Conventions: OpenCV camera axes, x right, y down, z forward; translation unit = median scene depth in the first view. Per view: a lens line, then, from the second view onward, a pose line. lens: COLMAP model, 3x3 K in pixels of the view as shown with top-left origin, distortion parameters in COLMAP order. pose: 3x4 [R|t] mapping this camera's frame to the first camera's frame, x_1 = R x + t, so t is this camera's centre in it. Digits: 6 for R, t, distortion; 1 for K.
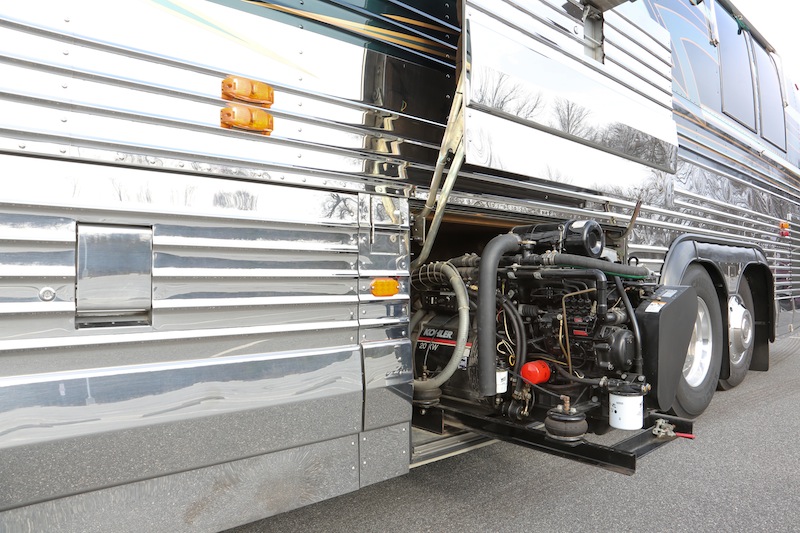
lens RADIAL K [[552.4, 0, 400.4], [0, 552.4, 266.3], [0, 0, 1]] dist [-0.124150, 0.062524]
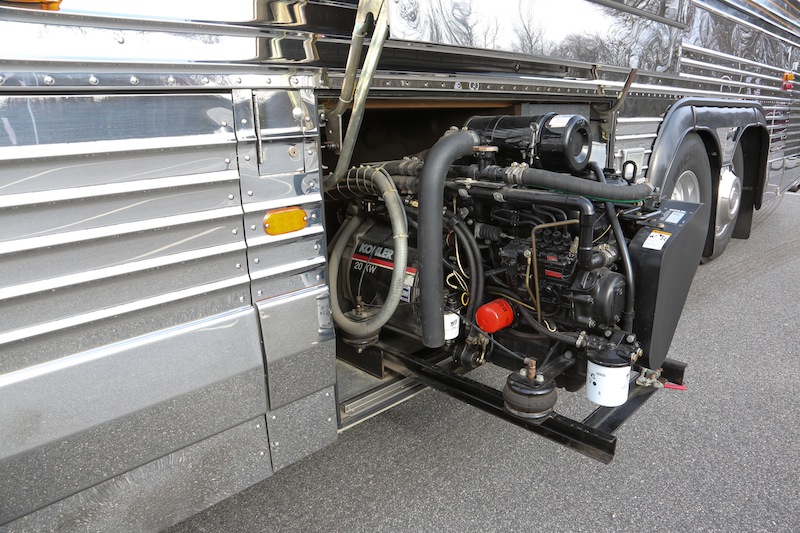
lens RADIAL K [[548.7, 0, 401.3], [0, 548.7, 270.9], [0, 0, 1]] dist [-0.121360, 0.057344]
pose [[0.998395, -0.038922, 0.041134, 0.085417], [0.025156, 0.955593, 0.293613, -0.099385], [-0.050735, -0.292107, 0.955039, 0.282168]]
